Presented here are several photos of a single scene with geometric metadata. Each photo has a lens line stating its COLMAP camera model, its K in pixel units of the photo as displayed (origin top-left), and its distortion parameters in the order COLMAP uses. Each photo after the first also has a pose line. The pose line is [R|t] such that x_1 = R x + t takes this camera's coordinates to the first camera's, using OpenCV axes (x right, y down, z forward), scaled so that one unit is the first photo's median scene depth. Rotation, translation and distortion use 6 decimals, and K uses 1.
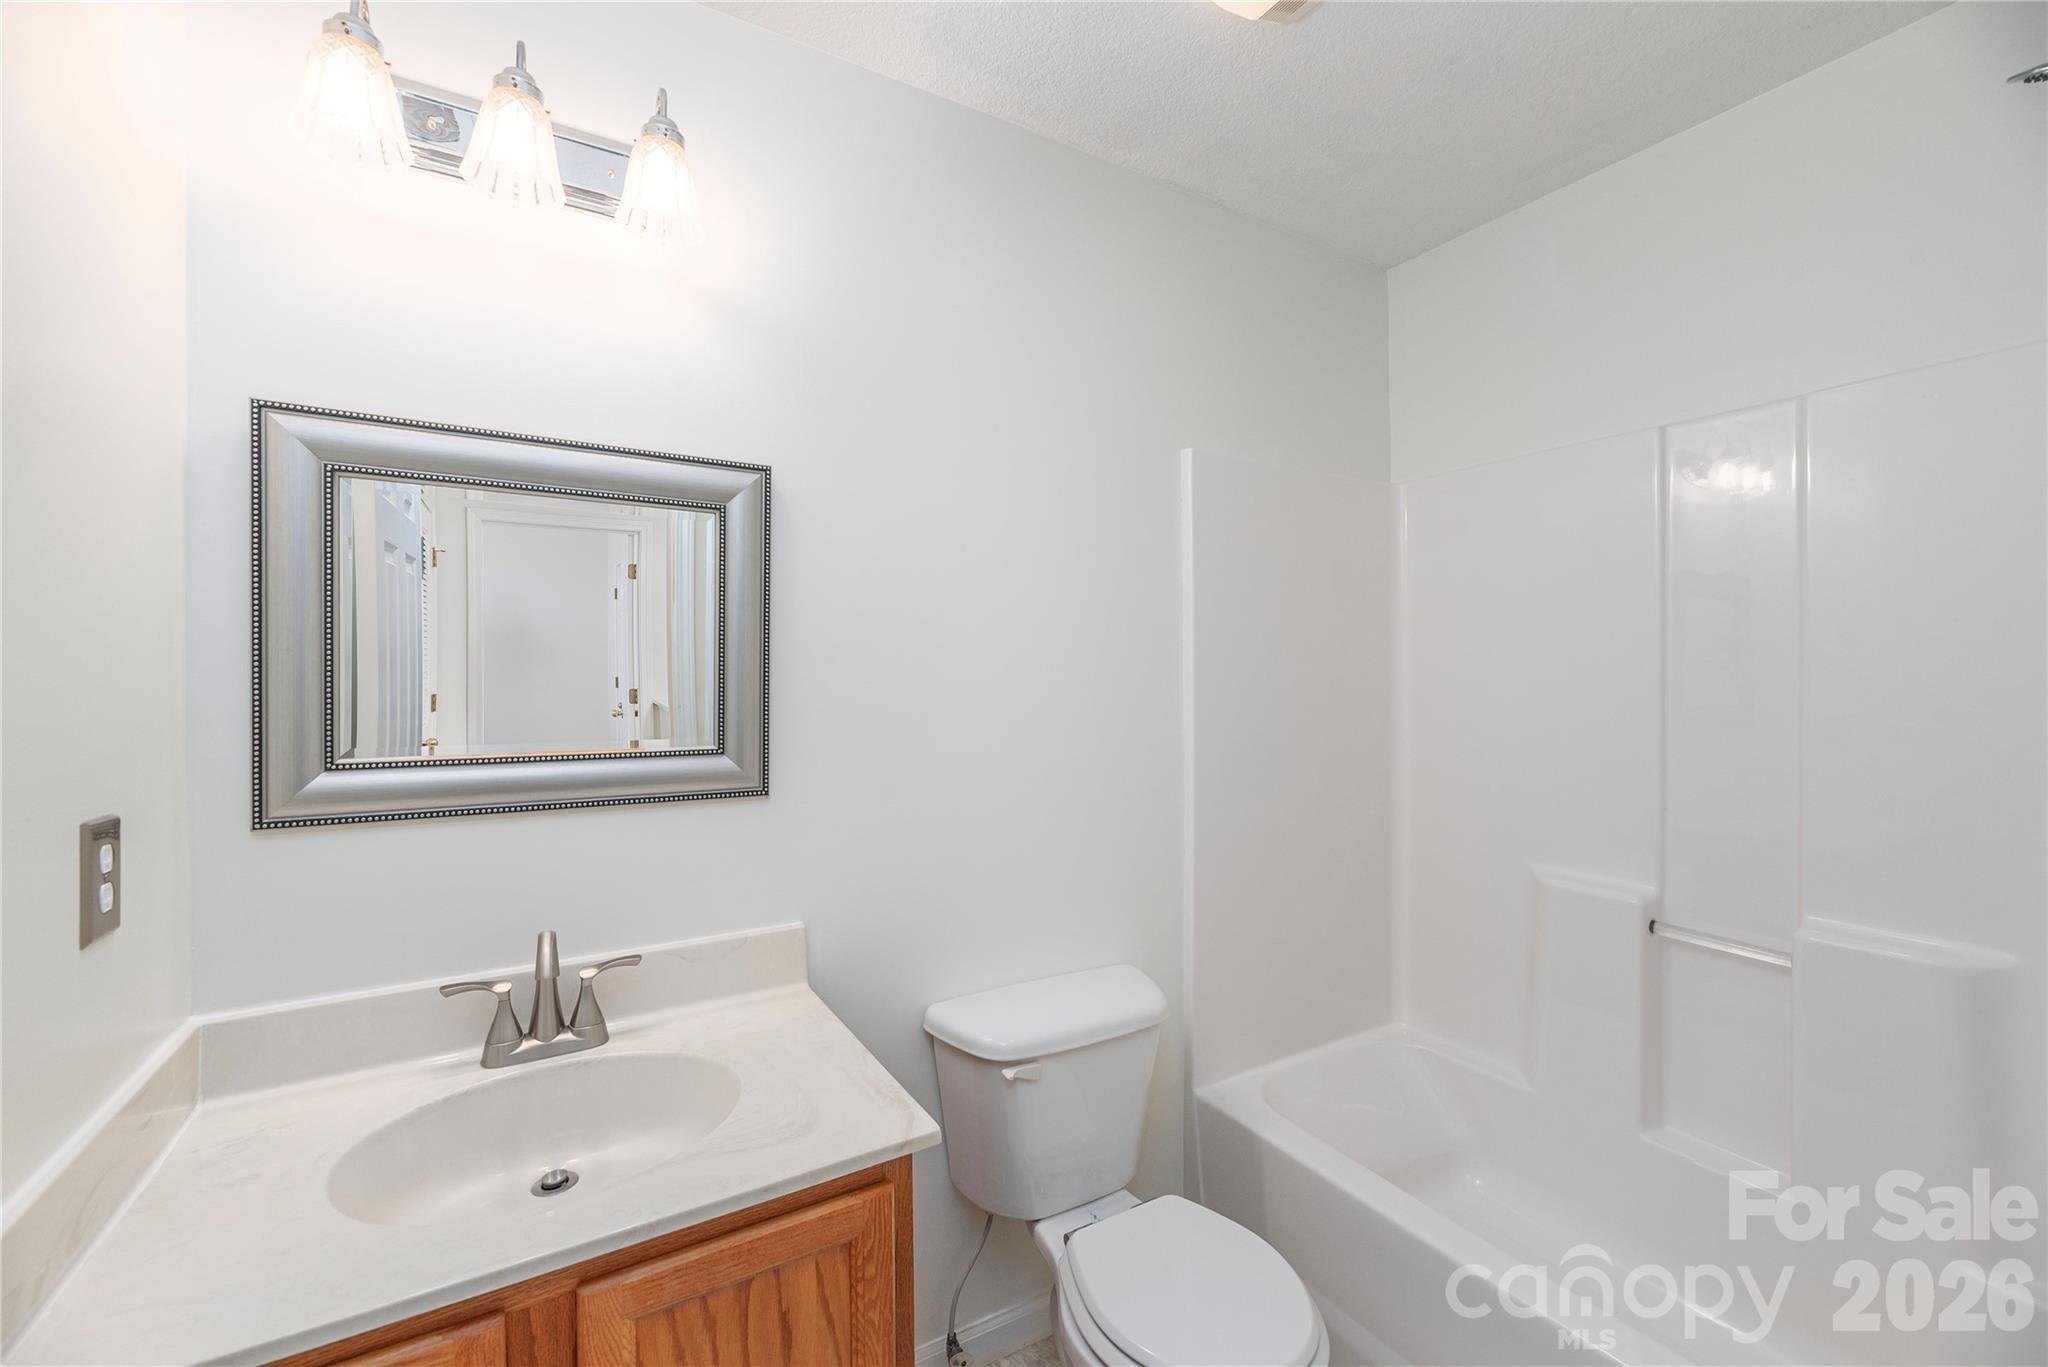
lens RADIAL K [[848.4, 0, 1020.0], [0, 848.4, 656.5], [0, 0, 1]] dist [-0.000777, -0.000013]
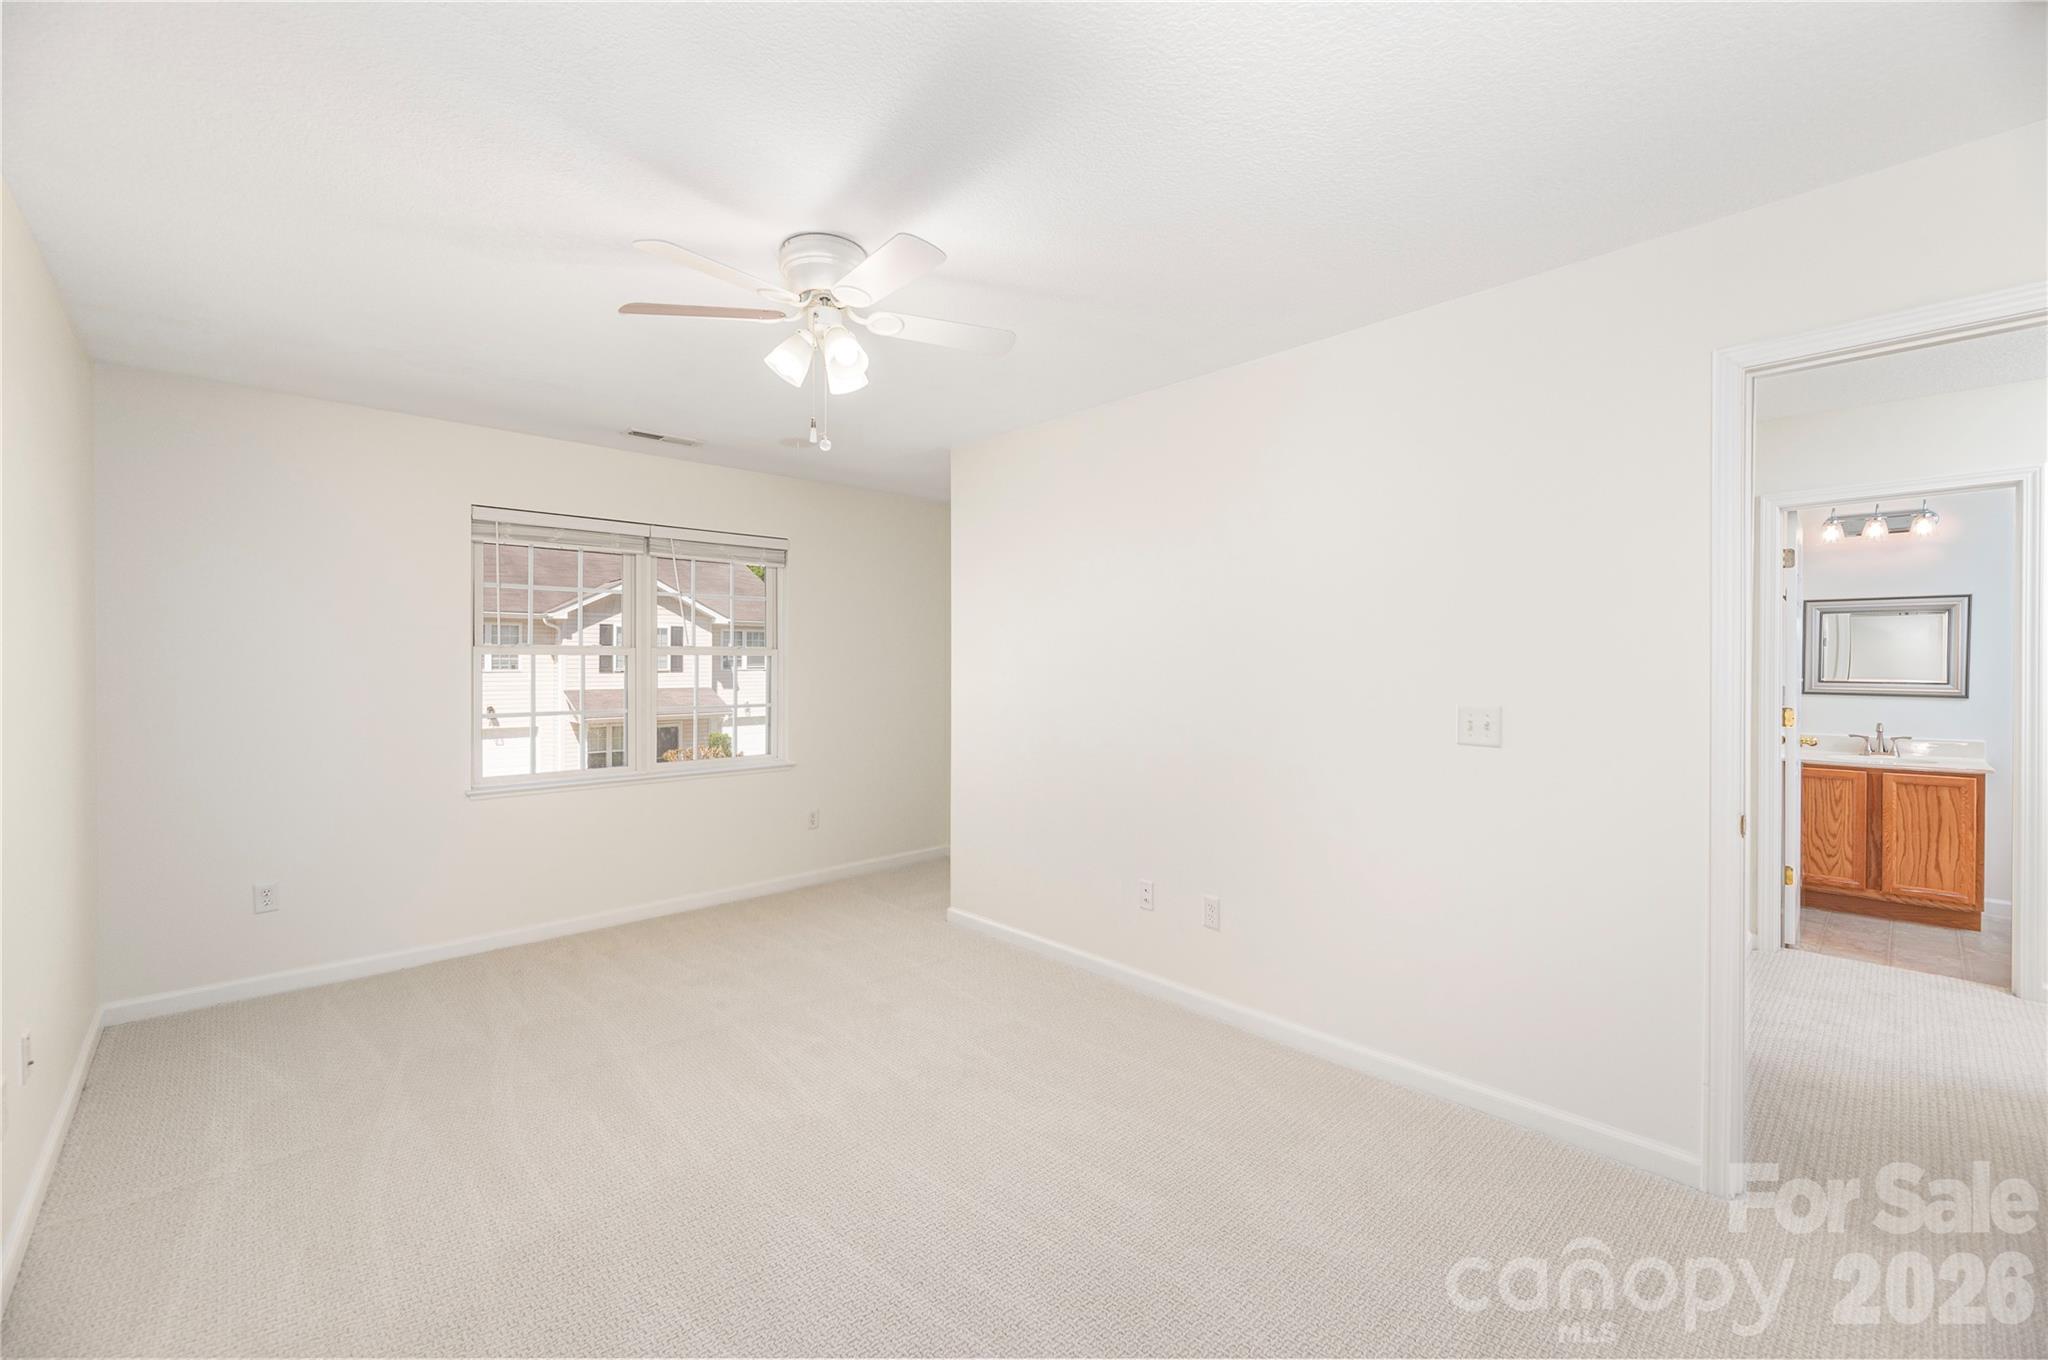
lens RADIAL K [[848.4, 0, 1020.0], [0, 848.4, 653.0], [0, 0, 1]] dist [-0.000777, -0.000013]
pose [[0.213827, 0.006256, -0.976852, 2.251434], [-0.000623, 0.999980, 0.006268, -0.030059], [0.976871, -0.000732, 0.213827, -3.483603]]
